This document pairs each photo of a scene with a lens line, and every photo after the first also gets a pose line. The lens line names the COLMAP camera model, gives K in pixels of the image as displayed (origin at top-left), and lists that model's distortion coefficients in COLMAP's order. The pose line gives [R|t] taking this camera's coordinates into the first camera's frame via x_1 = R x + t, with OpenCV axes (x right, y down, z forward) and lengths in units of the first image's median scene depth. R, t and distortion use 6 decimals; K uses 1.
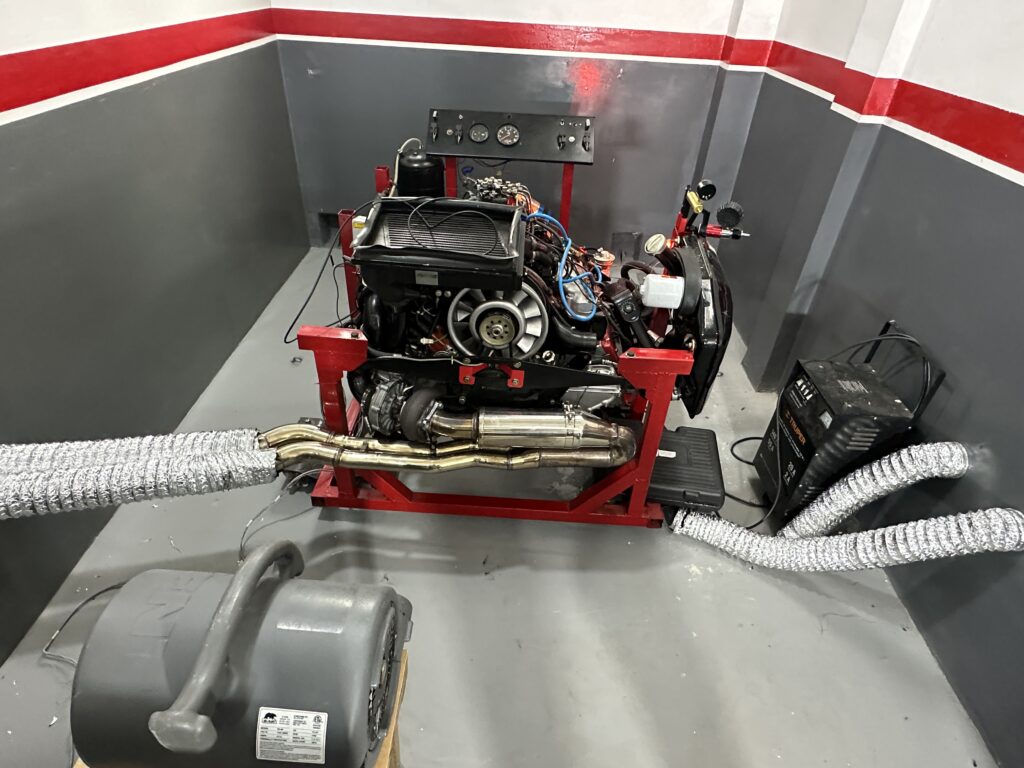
lens RADIAL K [[577.9, 0, 511.8], [0, 577.9, 382.3], [0, 0, 1]] dist [-0.005311, -0.001774]
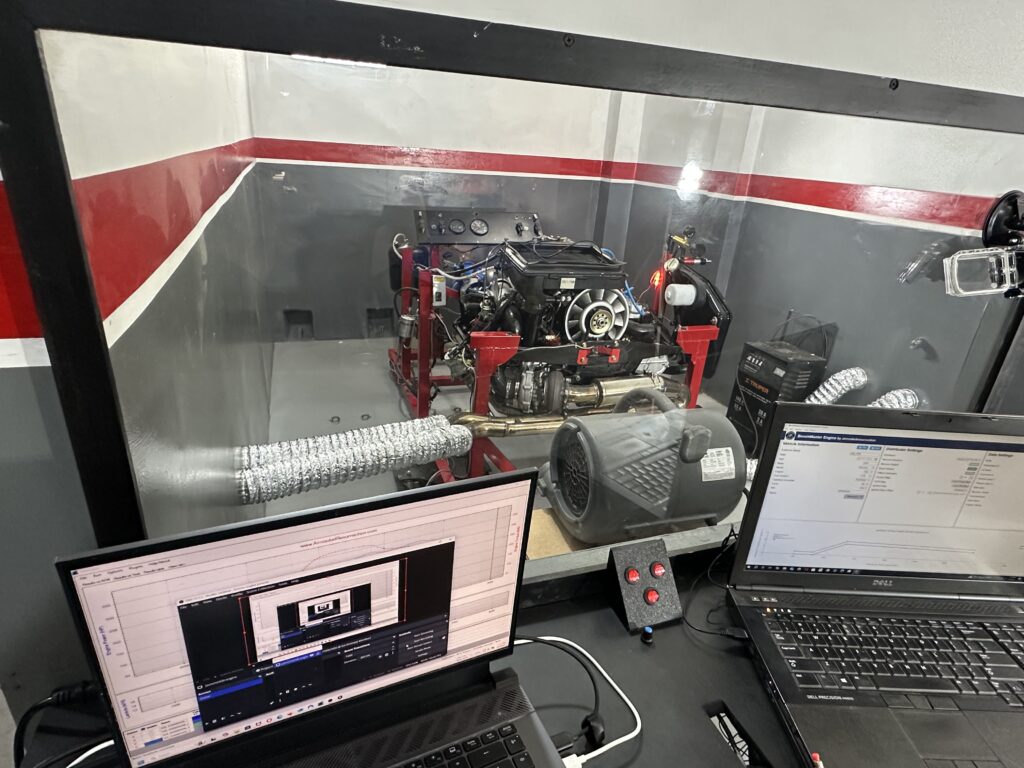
lens RADIAL K [[577.9, 0, 507.0], [0, 577.9, 390.2], [0, 0, 1]] dist [-0.005311, -0.001774]
pose [[0.938697, -0.121780, 0.322518, -0.684308], [0.185250, 0.967167, -0.173981, 0.264024], [-0.290742, 0.223062, 0.930437, -0.221962]]
